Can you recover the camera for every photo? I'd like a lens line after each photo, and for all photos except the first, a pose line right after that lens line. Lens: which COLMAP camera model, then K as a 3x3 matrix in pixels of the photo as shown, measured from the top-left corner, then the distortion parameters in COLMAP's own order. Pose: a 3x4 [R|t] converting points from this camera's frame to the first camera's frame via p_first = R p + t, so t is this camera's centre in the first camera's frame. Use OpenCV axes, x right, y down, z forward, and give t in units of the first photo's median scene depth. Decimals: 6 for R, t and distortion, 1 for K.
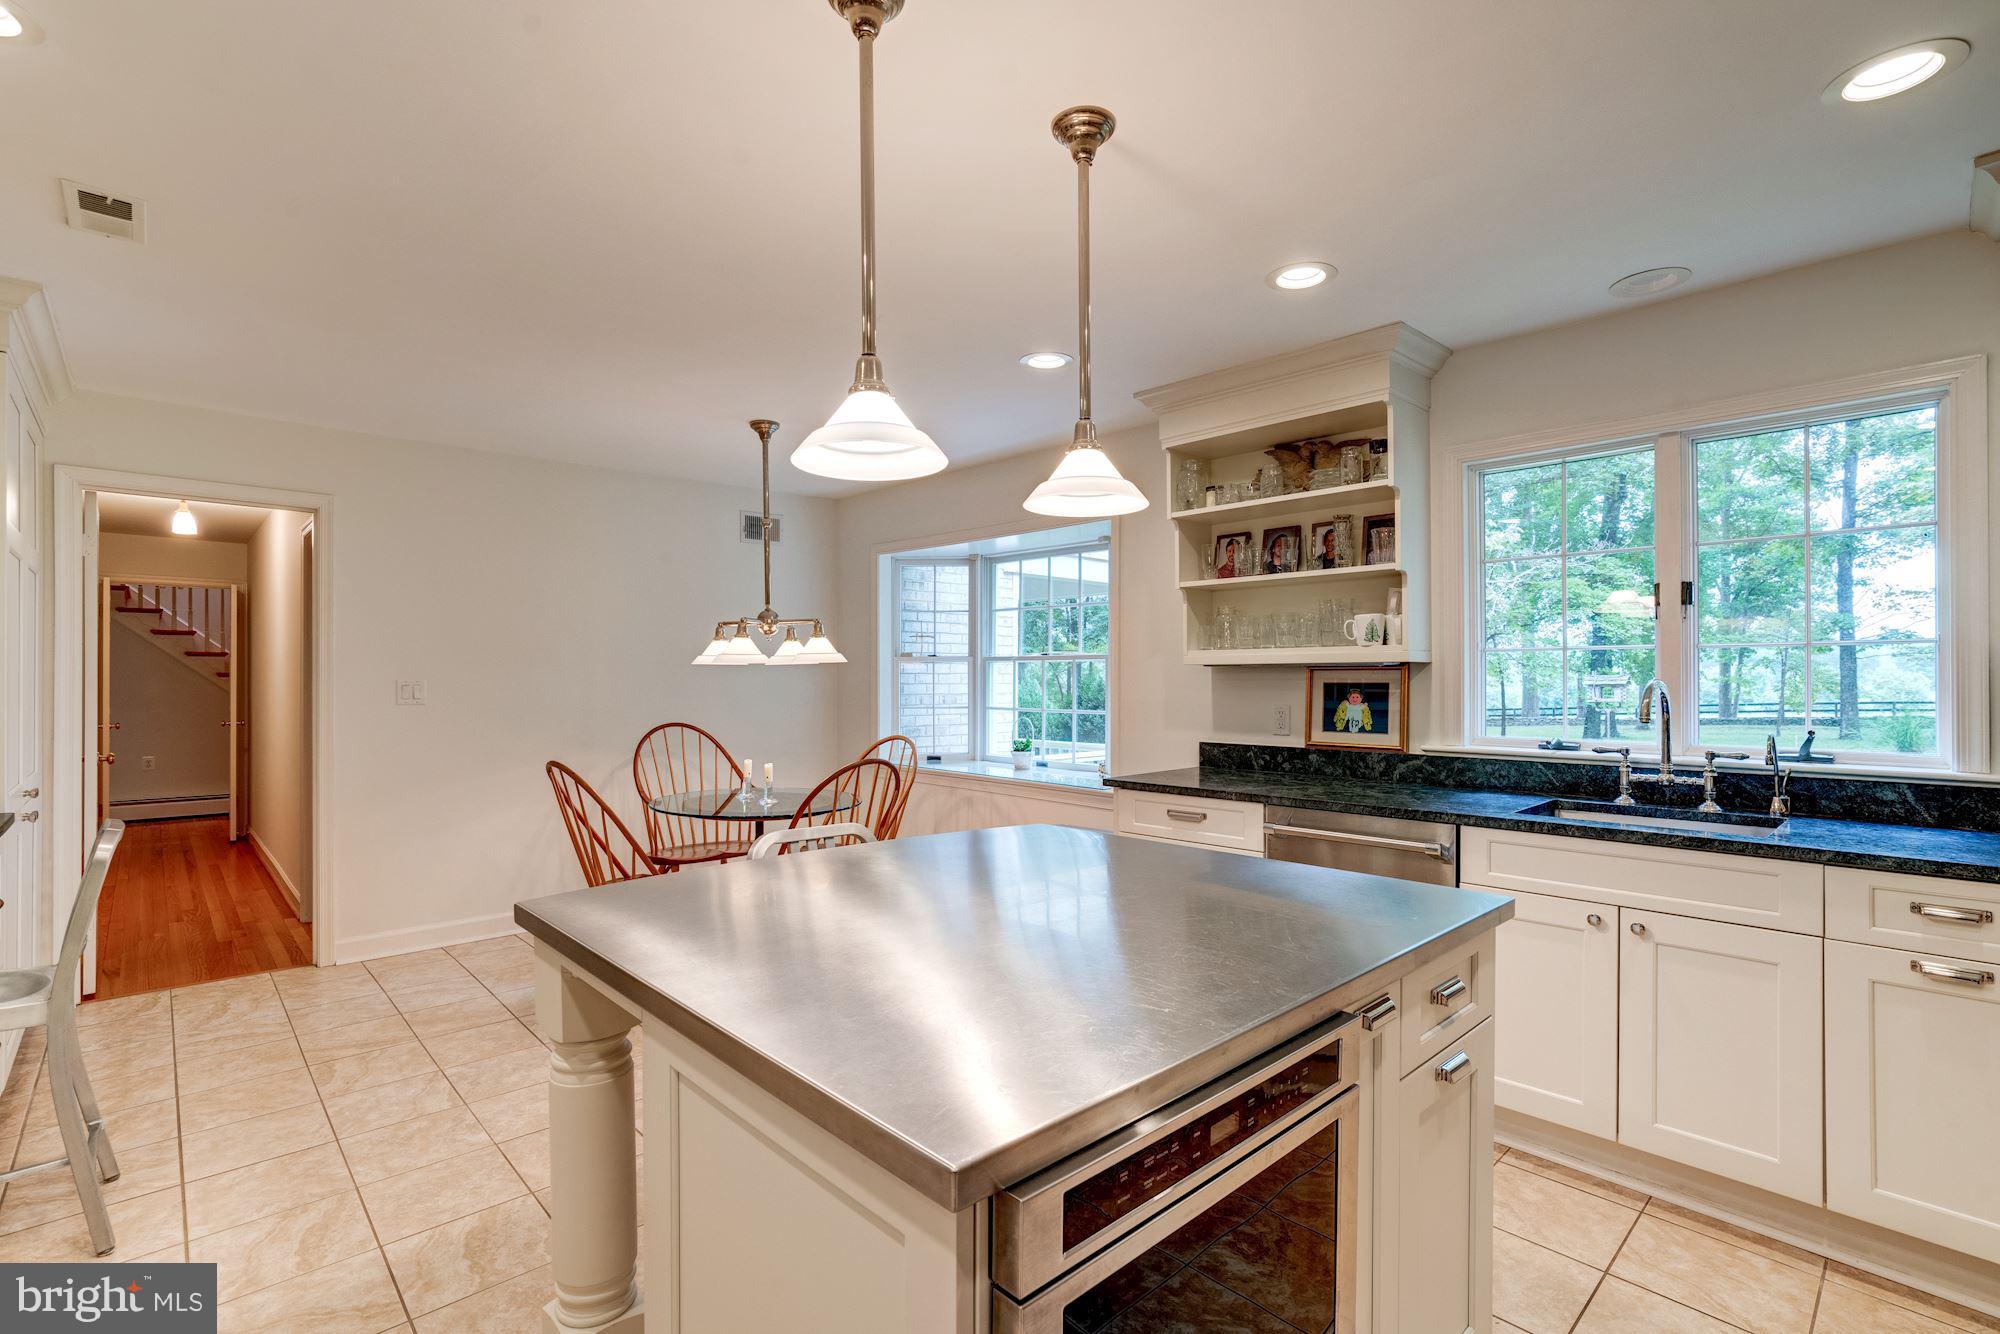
lens RADIAL K [[968.7, 0, 1000.0], [0, 968.7, 667.0], [0, 0, 1]] dist [0.000932, 0.000571]
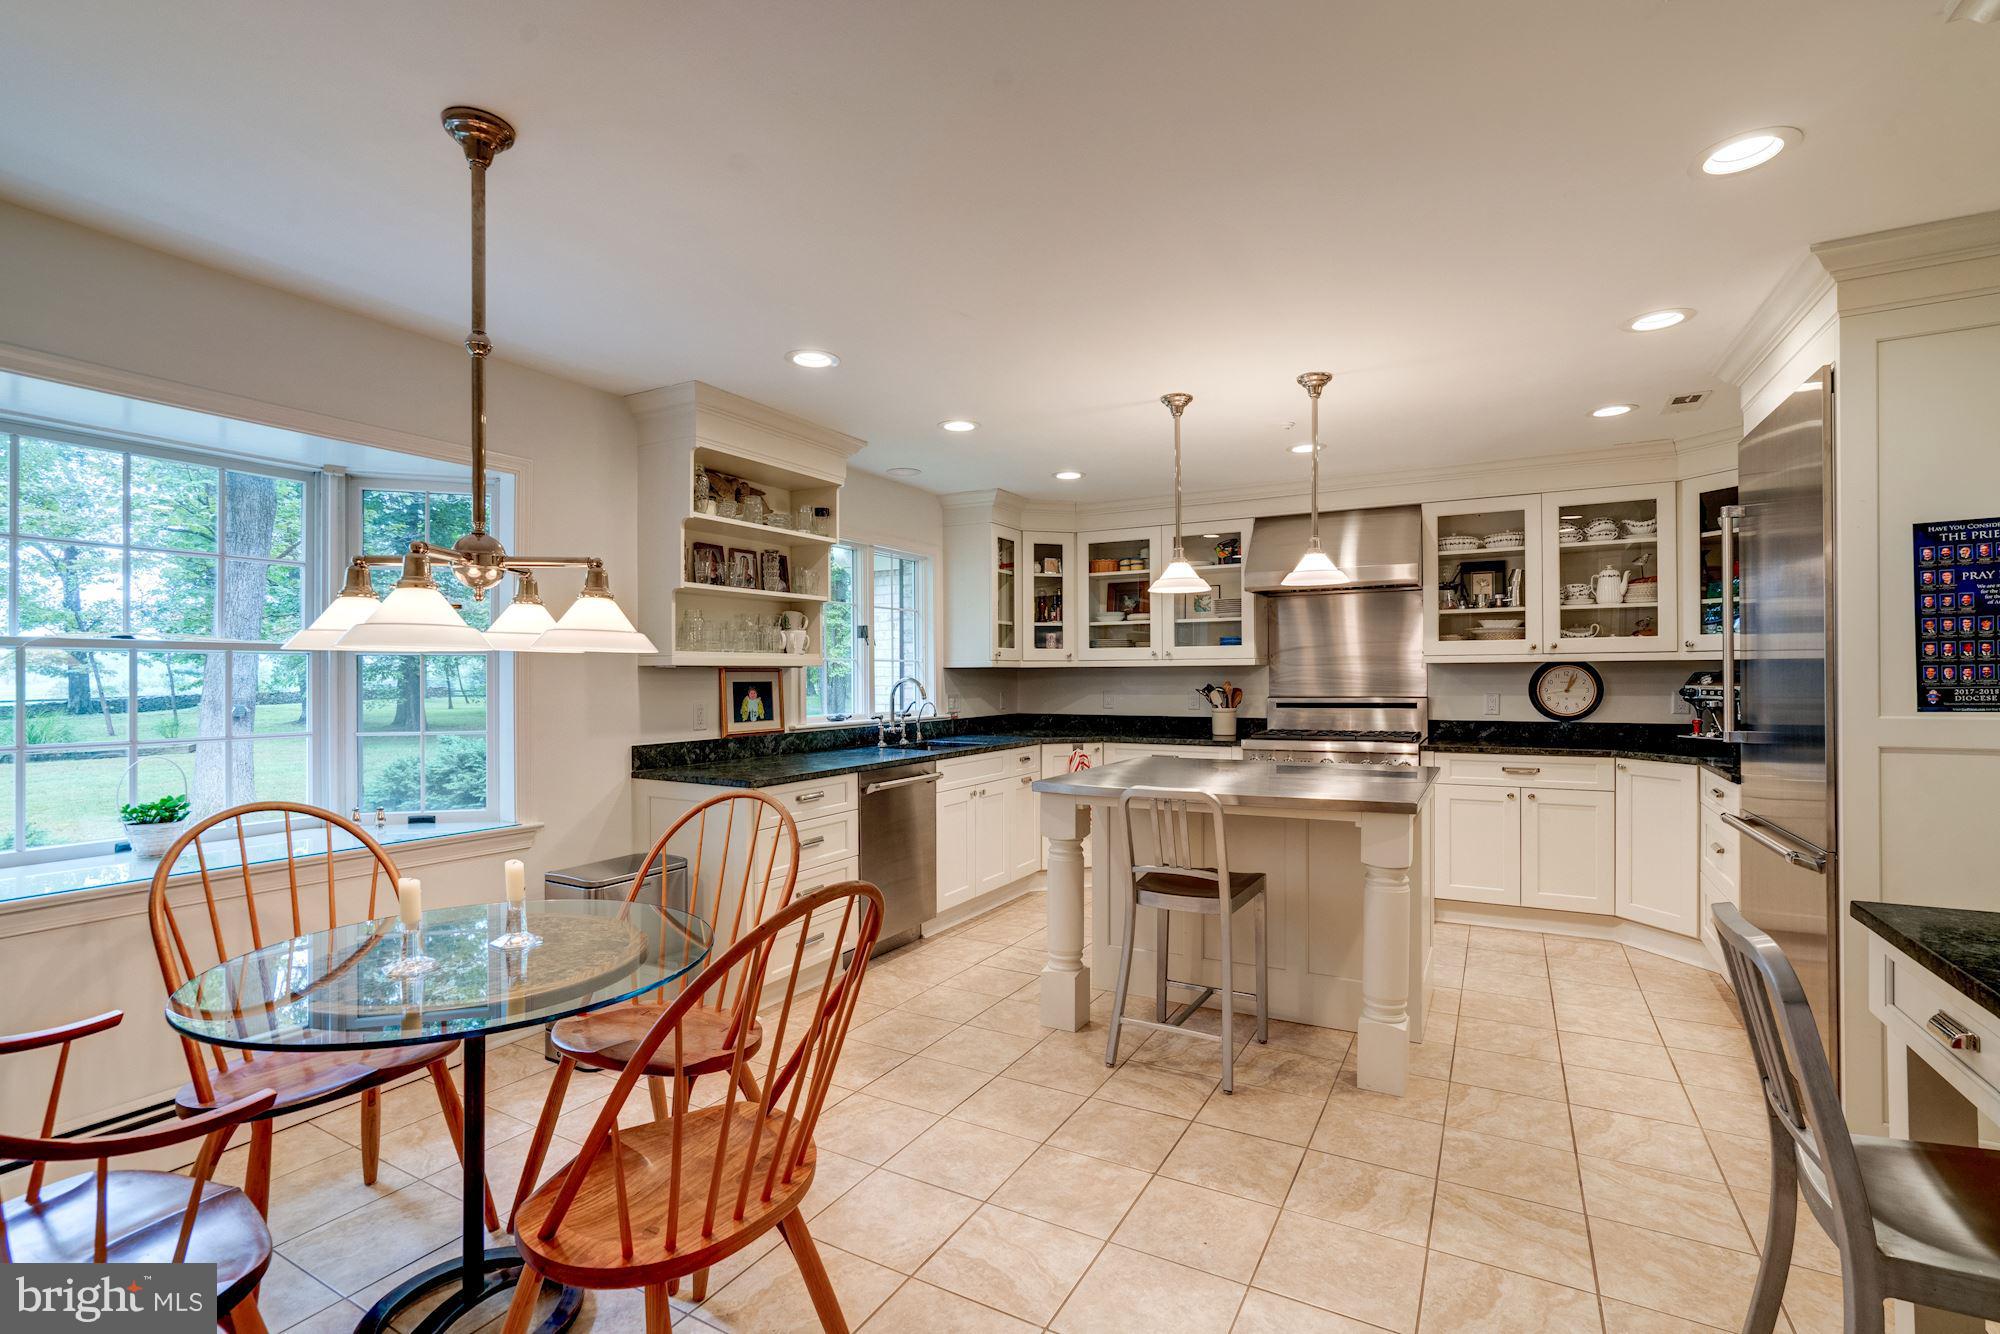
lens RADIAL K [[917.4, 0, 1000.0], [0, 917.4, 667.0], [0, 0, 1]] dist [-0.006197, 0.000974]
pose [[-0.305123, 0.010935, 0.952250, -0.855602], [-0.005315, 0.999899, -0.013185, 0.010729], [-0.952298, -0.009084, -0.305034, 1.041071]]
